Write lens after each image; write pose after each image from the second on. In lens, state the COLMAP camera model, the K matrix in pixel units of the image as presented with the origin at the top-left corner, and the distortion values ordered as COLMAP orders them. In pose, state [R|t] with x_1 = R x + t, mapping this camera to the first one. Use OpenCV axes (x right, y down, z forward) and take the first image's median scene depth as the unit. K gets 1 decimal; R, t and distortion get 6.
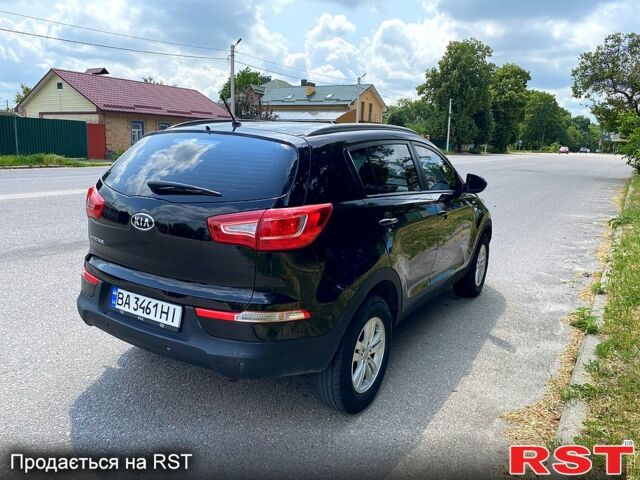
lens RADIAL K [[499.8, 0, 320.0], [0, 499.8, 240.0], [0, 0, 1]] dist [0.009342, 0.004020]
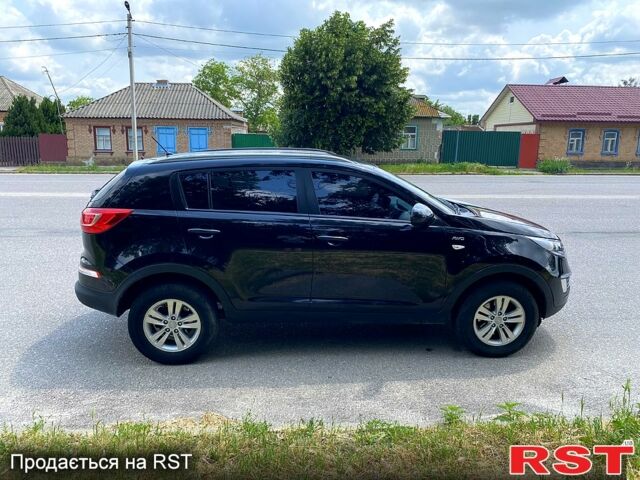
lens RADIAL K [[499.8, 0, 320.0], [0, 499.8, 240.0], [0, 0, 1]] dist [0.009342, 0.004020]
pose [[0.555280, 0.144249, -0.819058, 0.181027], [-0.153355, 0.985715, 0.069634, -0.020009], [0.817402, 0.086940, 0.569469, 0.069402]]
